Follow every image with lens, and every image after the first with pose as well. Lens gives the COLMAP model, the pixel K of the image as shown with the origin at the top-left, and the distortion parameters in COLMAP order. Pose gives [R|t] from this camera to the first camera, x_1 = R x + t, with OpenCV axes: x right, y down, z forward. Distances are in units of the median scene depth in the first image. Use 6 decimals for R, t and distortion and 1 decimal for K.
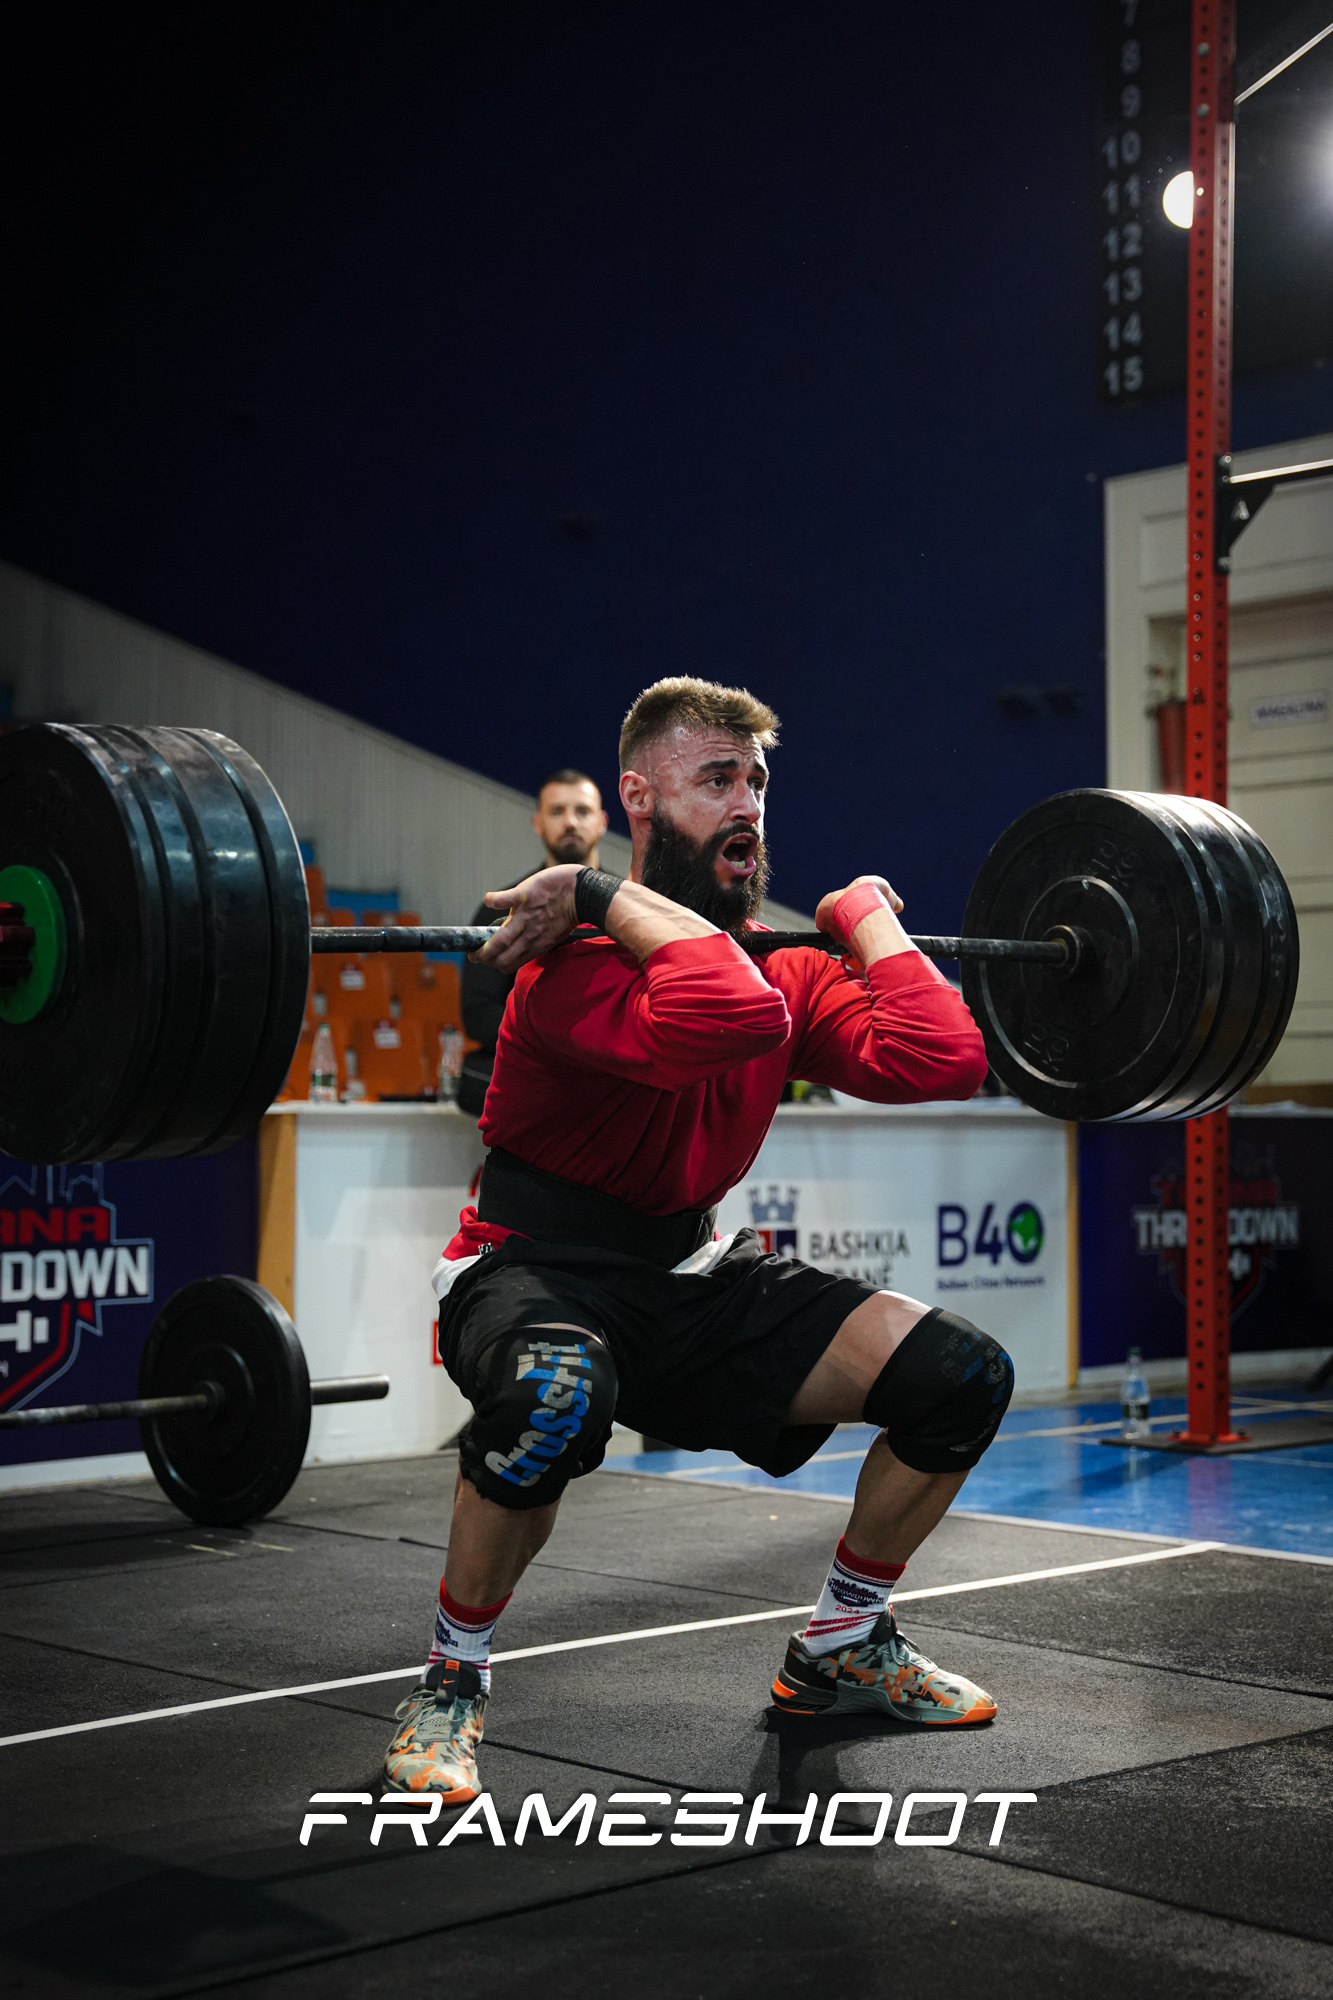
lens RADIAL K [[2914.5, 0, 495.9], [0, 2914.5, 1007.7], [0, 0, 1]] dist [0.025264, -0.010284]
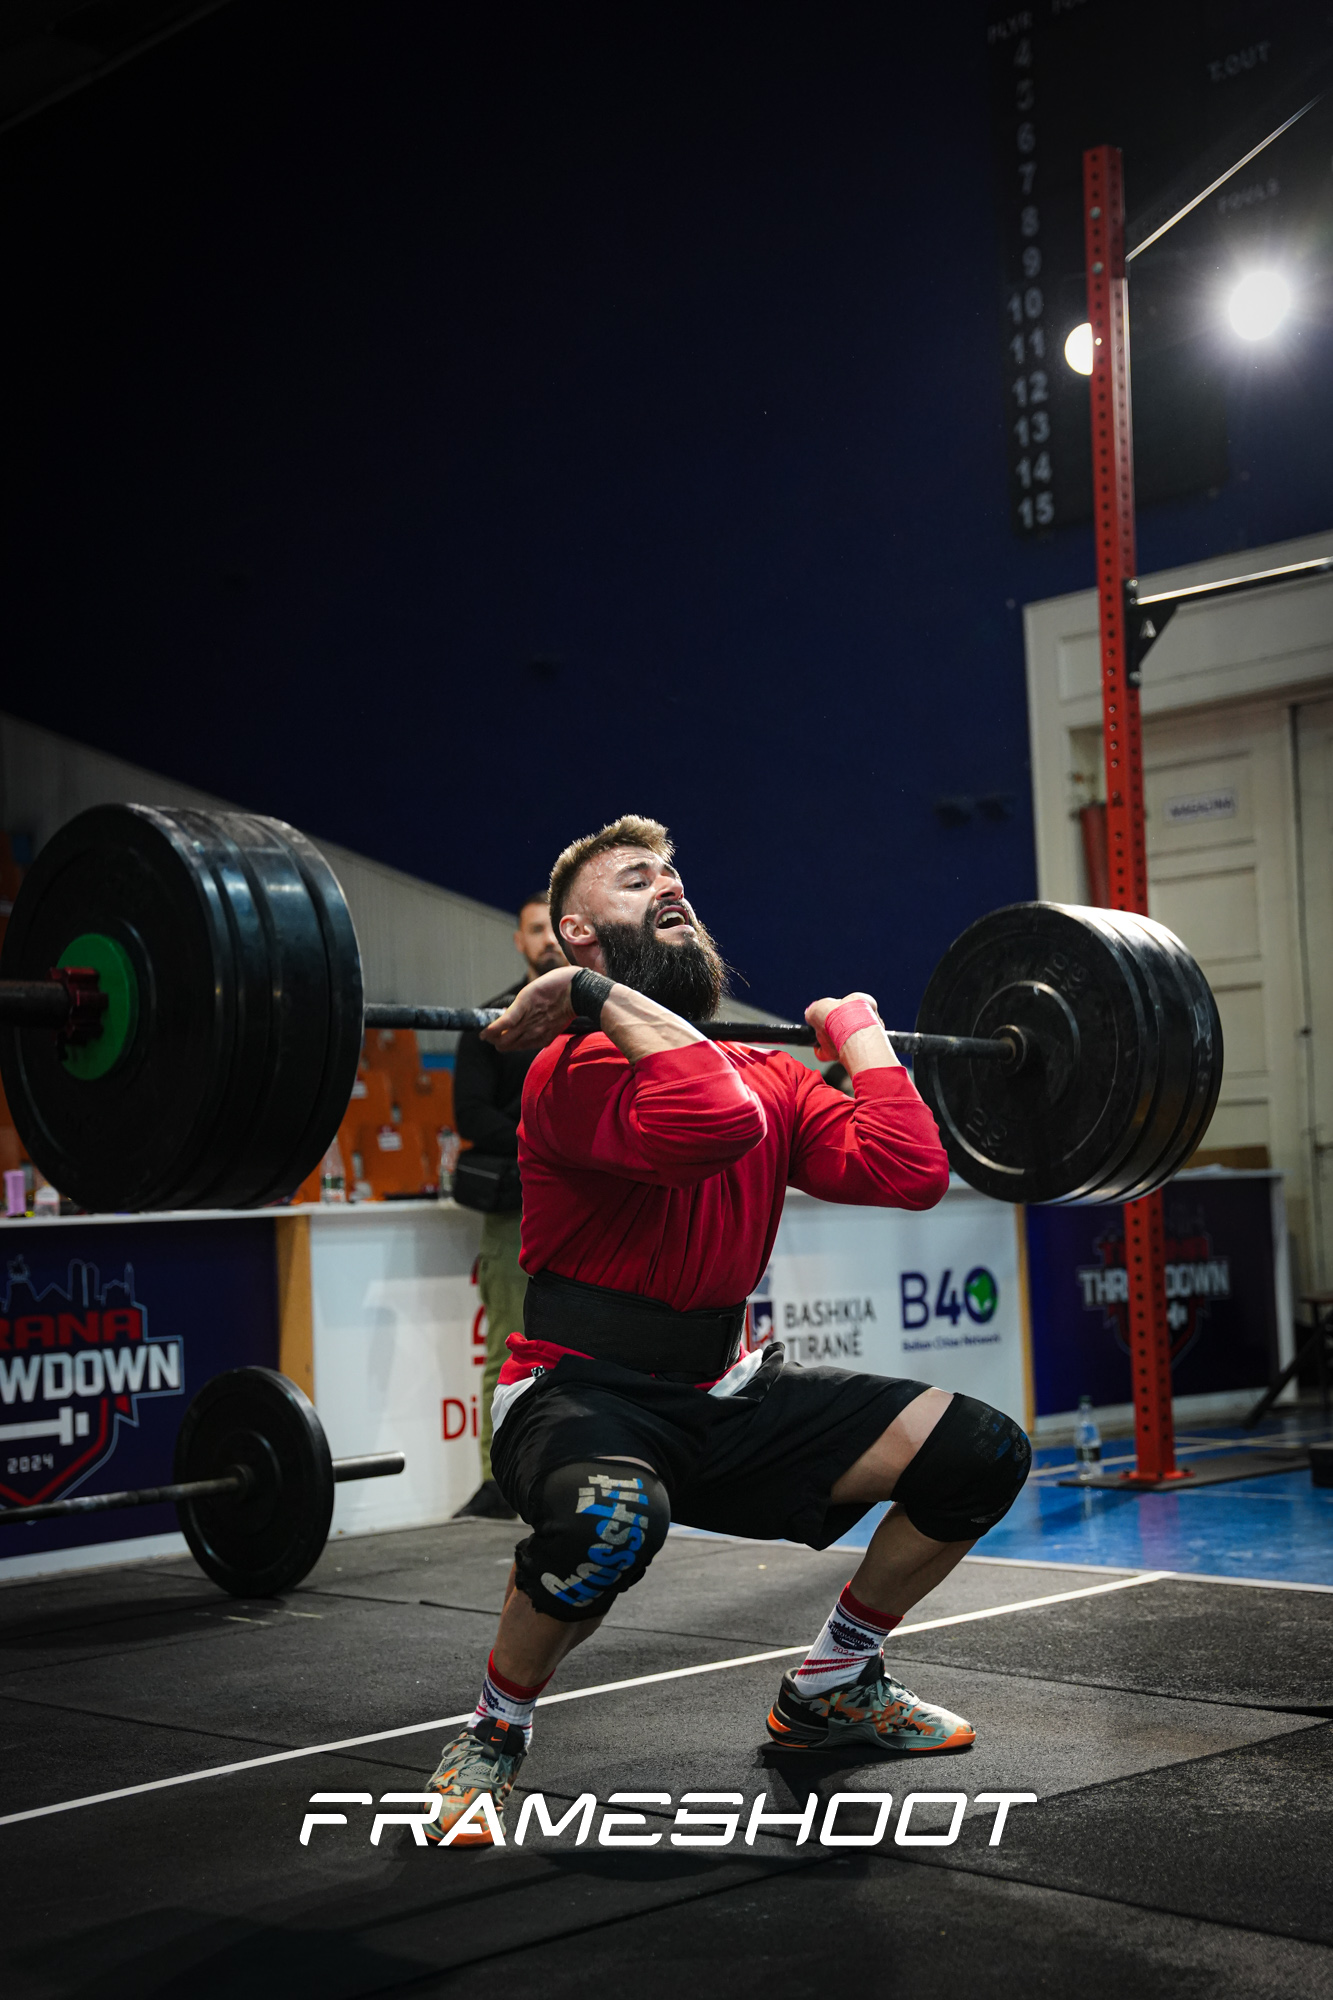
lens RADIAL K [[2834.3, 0, 636.9], [0, 2834.3, 1005.2], [0, 0, 1]] dist [0.031773, 0.134432]
pose [[0.997680, -0.039620, 0.055368, -0.001873], [0.041532, 0.998564, -0.033833, -0.000776], [-0.053948, 0.036054, 0.997893, -0.060261]]
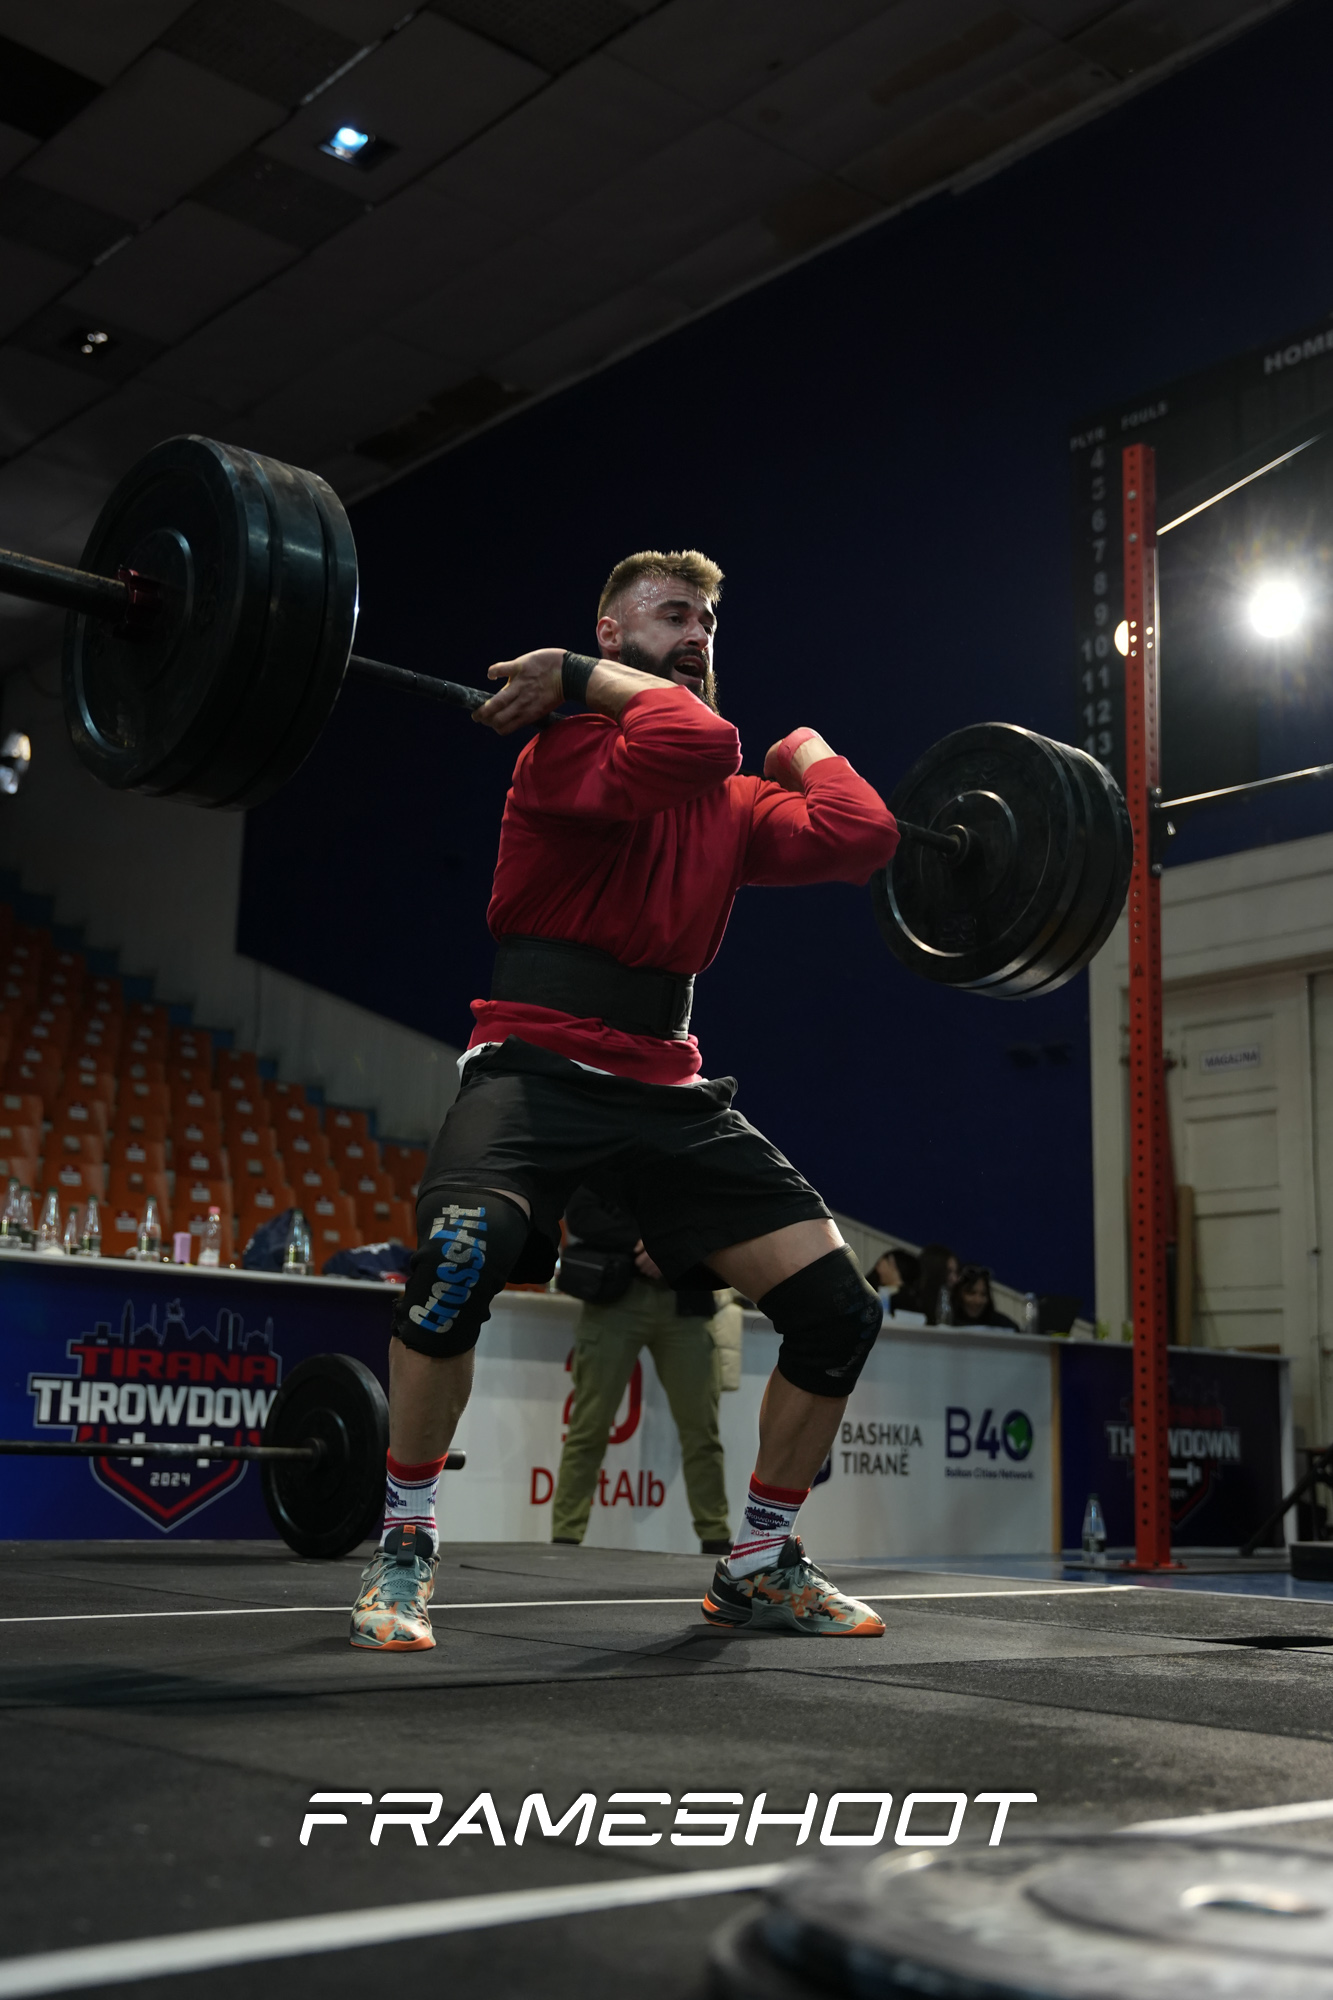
lens RADIAL K [[2179.0, 0, 600.6], [0, 2179.0, 995.4], [0, 0, 1]] dist [-0.053701, 0.007854]
pose [[0.998580, 0.021462, -0.048757, 0.044183], [-0.030323, 0.981509, -0.188999, 0.075257], [0.043799, 0.190209, 0.980766, 0.036316]]
